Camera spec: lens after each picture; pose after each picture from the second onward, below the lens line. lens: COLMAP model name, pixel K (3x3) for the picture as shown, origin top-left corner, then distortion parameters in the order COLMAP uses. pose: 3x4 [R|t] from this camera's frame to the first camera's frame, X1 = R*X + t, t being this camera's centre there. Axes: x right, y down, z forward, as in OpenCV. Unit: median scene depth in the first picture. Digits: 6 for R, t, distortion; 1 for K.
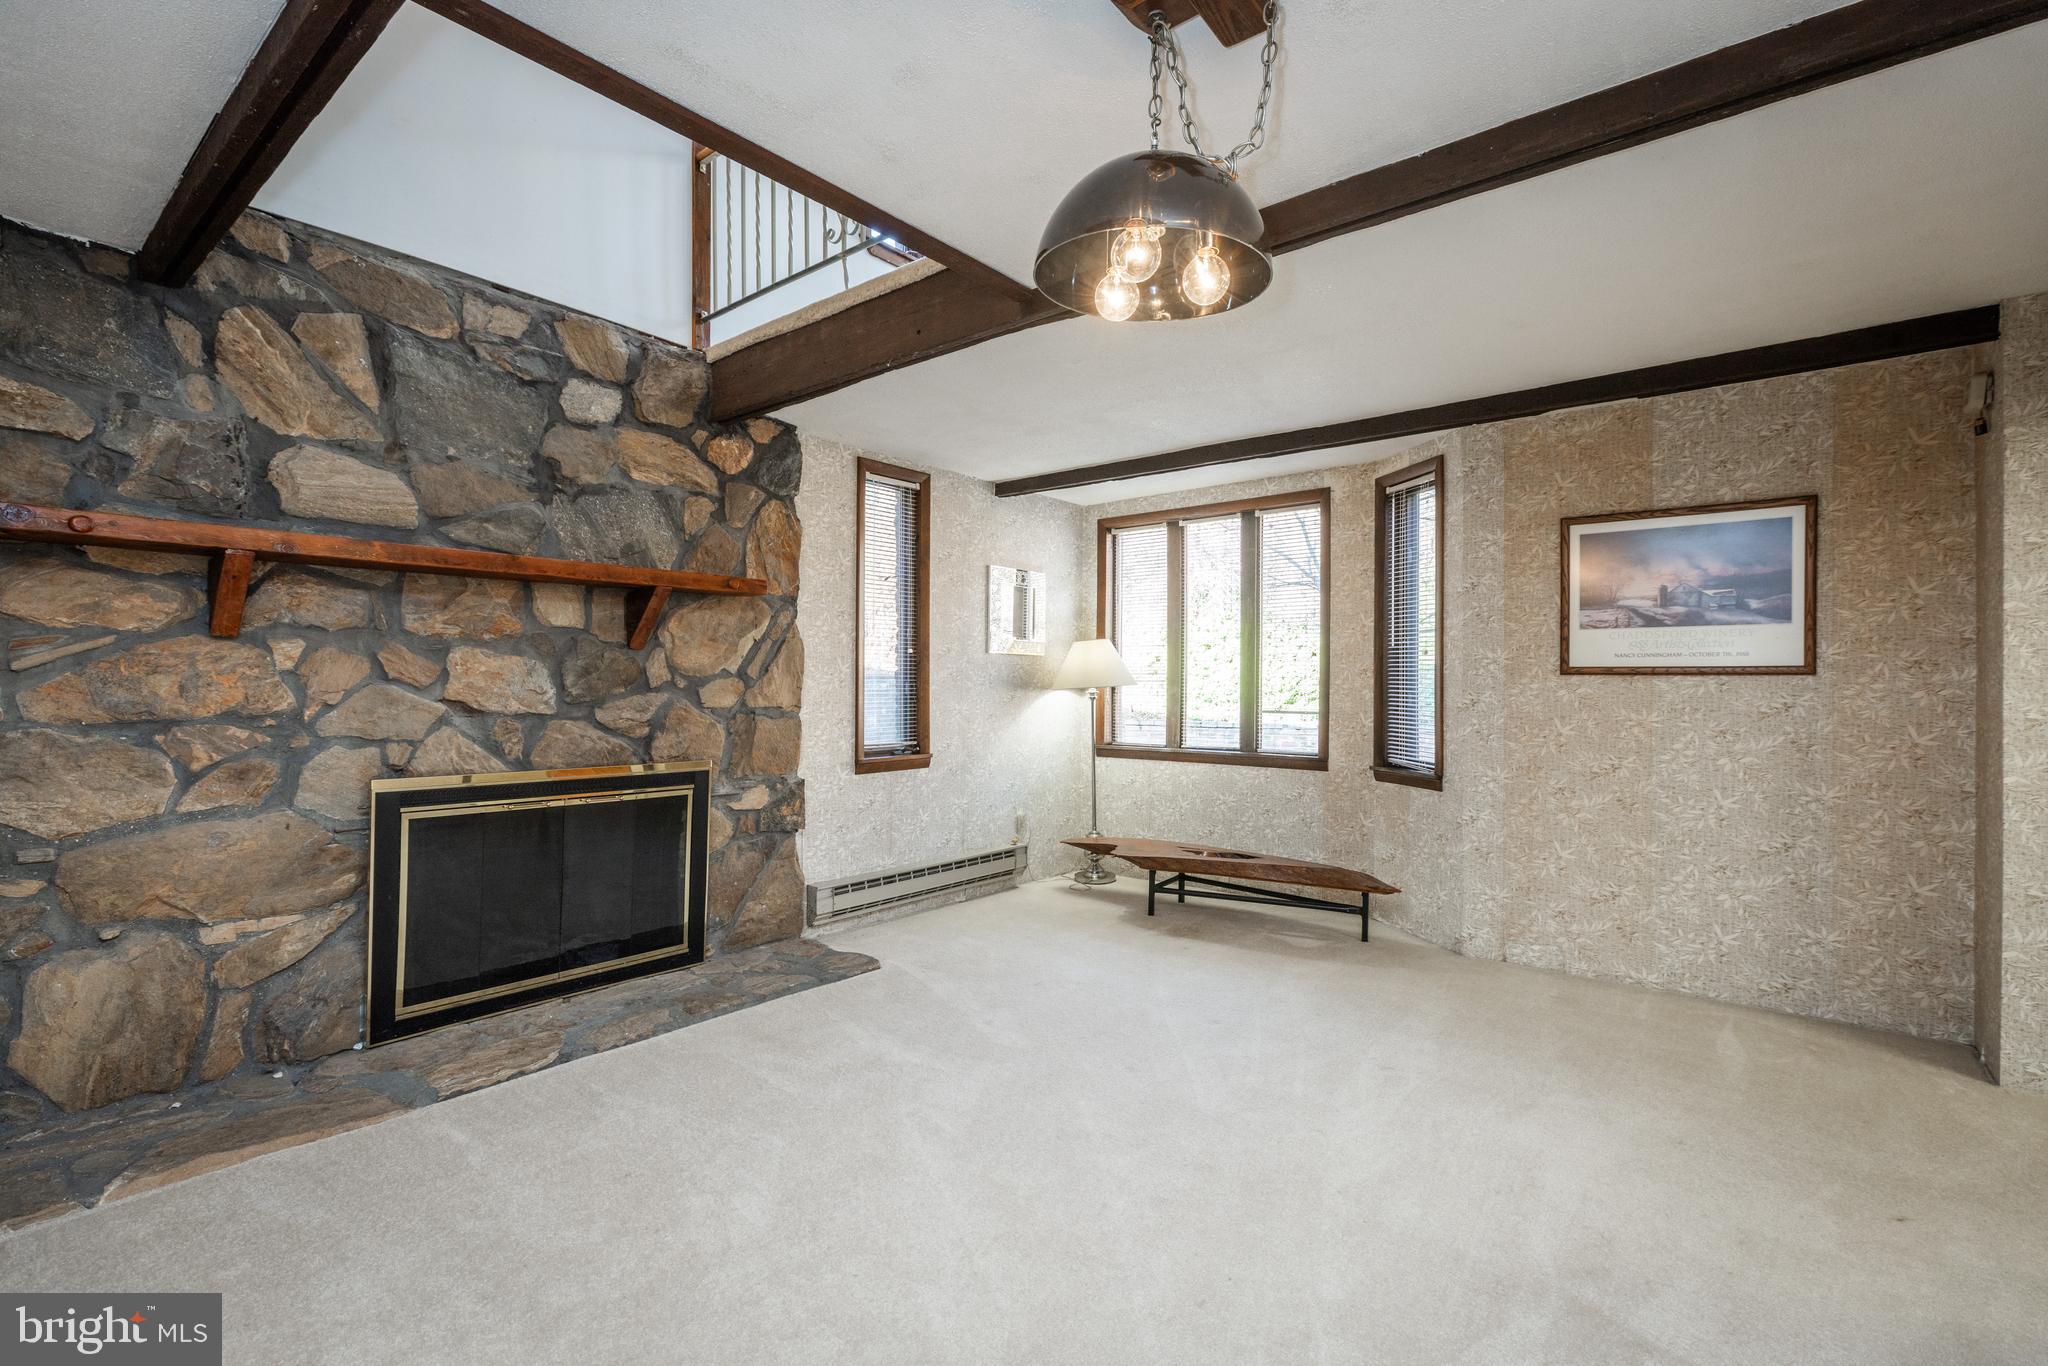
lens RADIAL K [[923.0, 0, 1024.0], [0, 923.0, 683.0], [0, 0, 1]] dist [-0.000196, -0.000028]
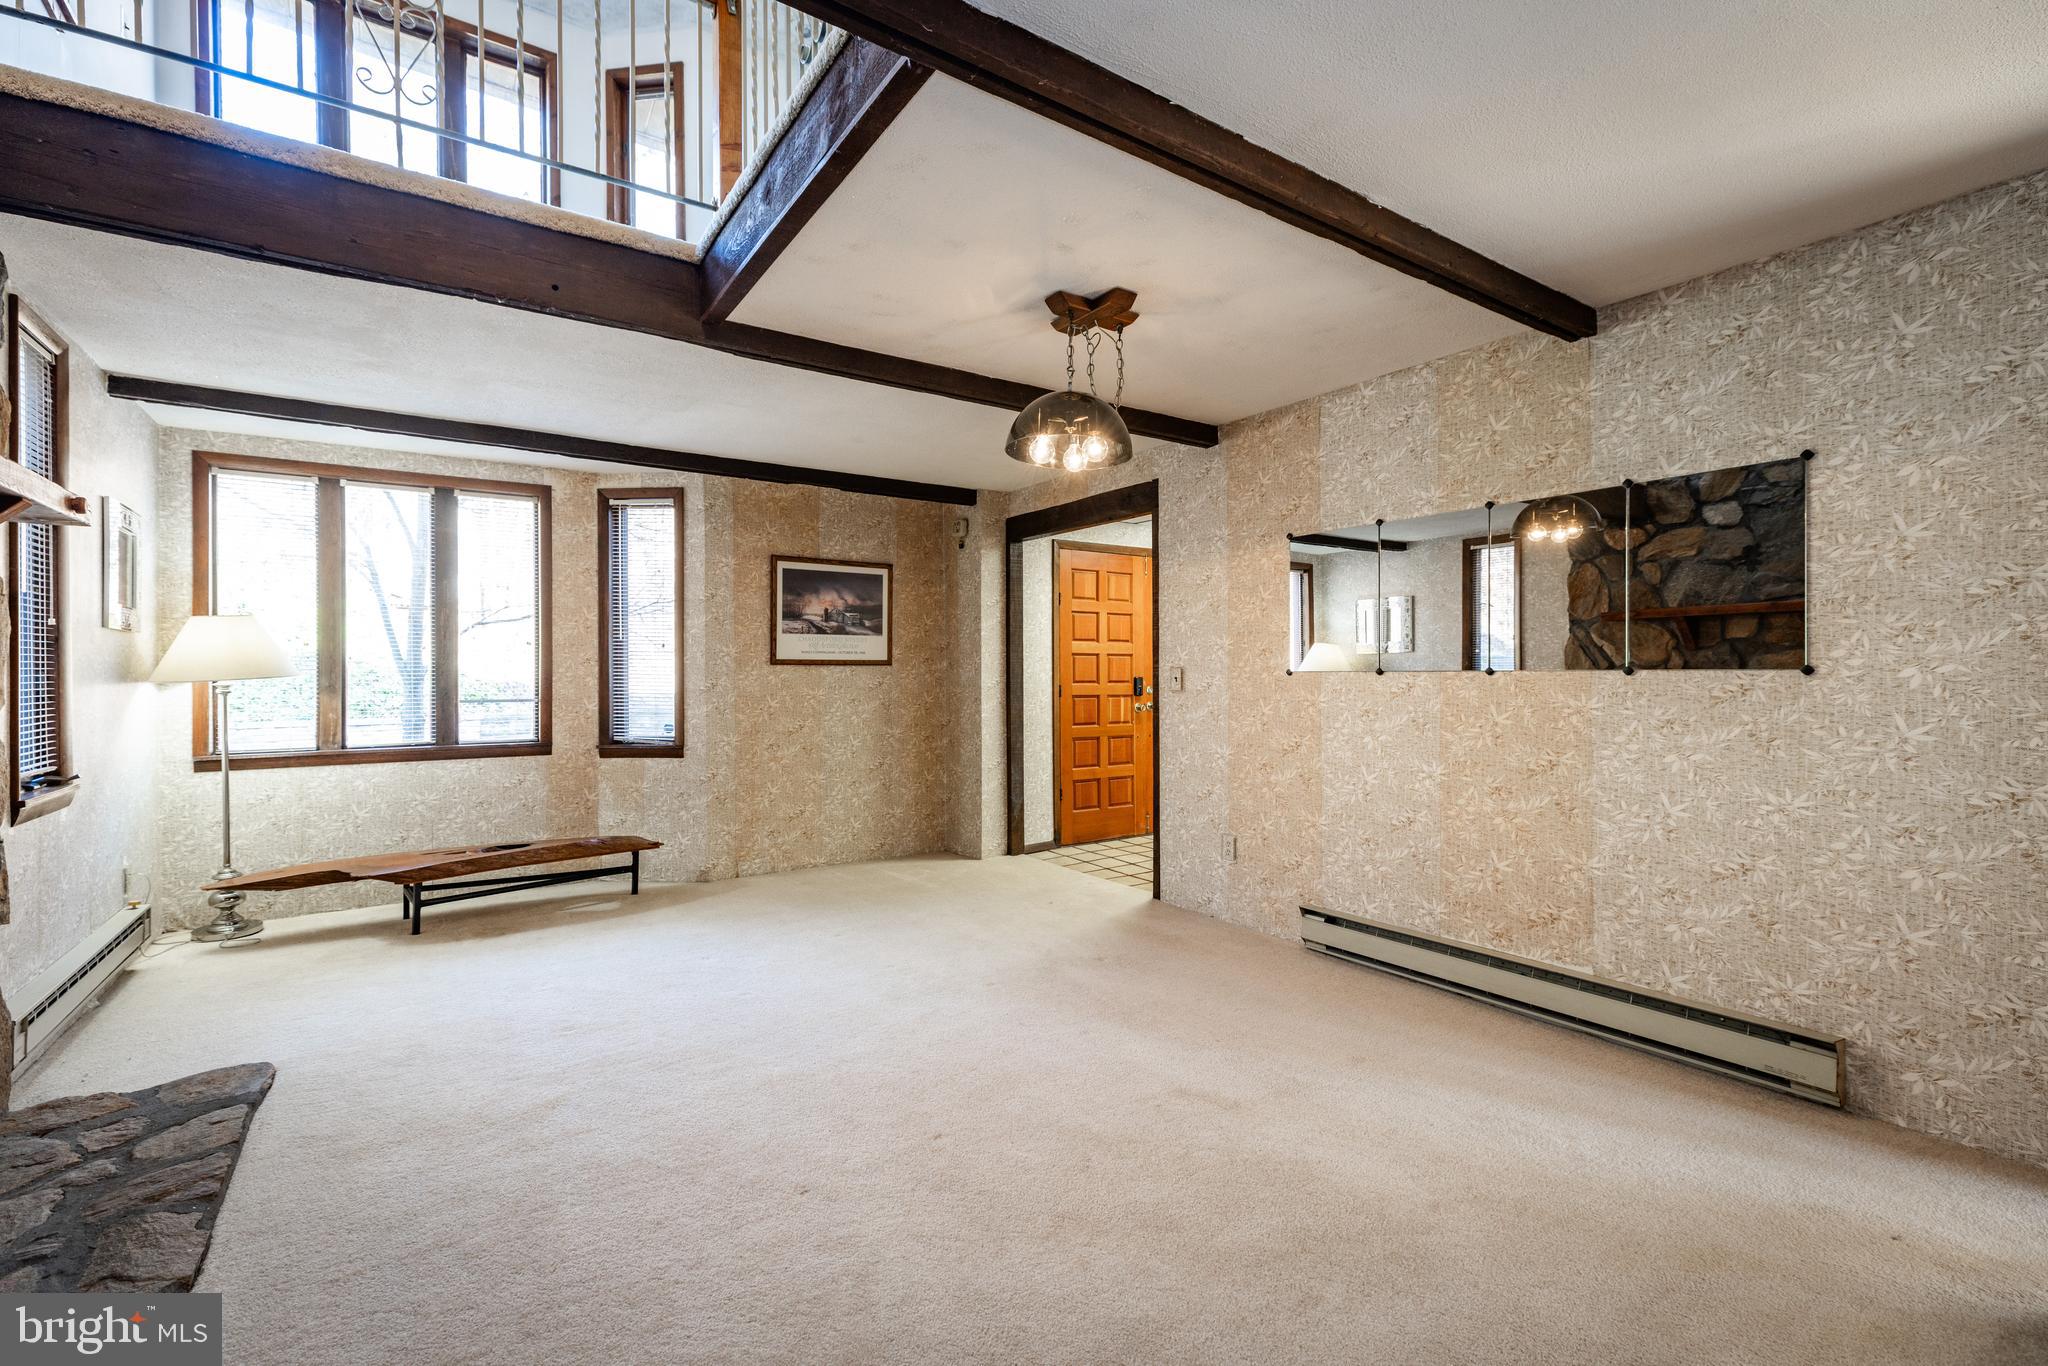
lens RADIAL K [[915.1, 0, 1037.7], [0, 915.1, 681.0], [0, 0, 1]] dist [0.001279, 0.000096]
pose [[0.255037, -0.012077, 0.966856, -0.711067], [0.004361, 0.999926, 0.011340, 0.002076], [-0.966921, 0.001325, 0.255071, 0.255000]]
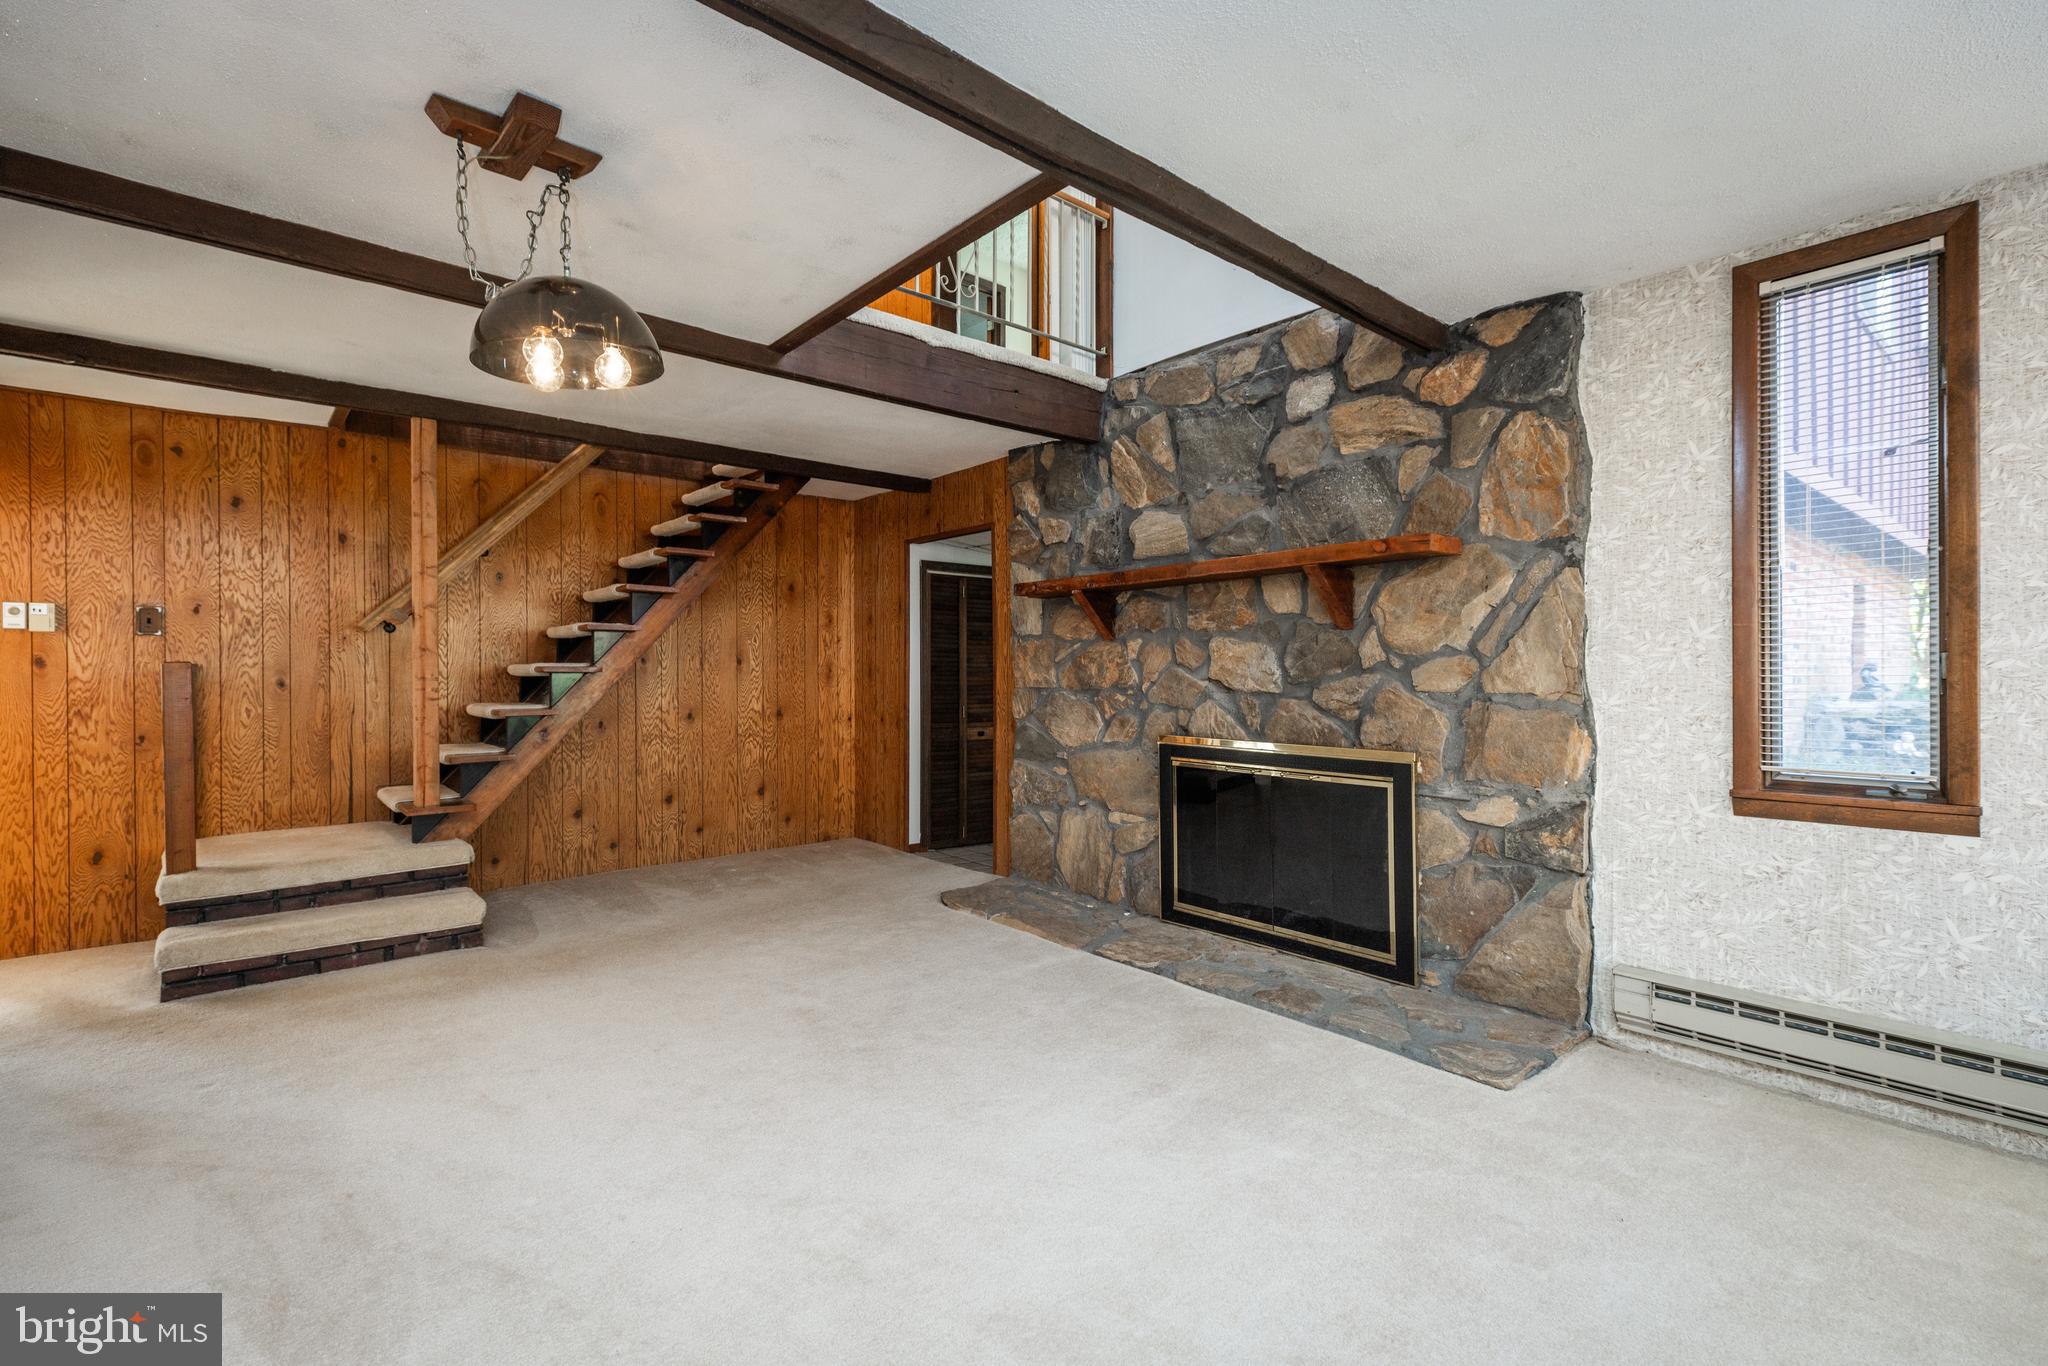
lens RADIAL K [[915.1, 0, 1037.7], [0, 915.1, 681.0], [0, 0, 1]] dist [0.001279, 0.000096]
pose [[-0.161527, 0.001120, -0.986868, 0.565274], [0.001773, 0.999998, 0.000845, 0.016194], [0.986867, -0.001614, -0.161529, 0.809456]]
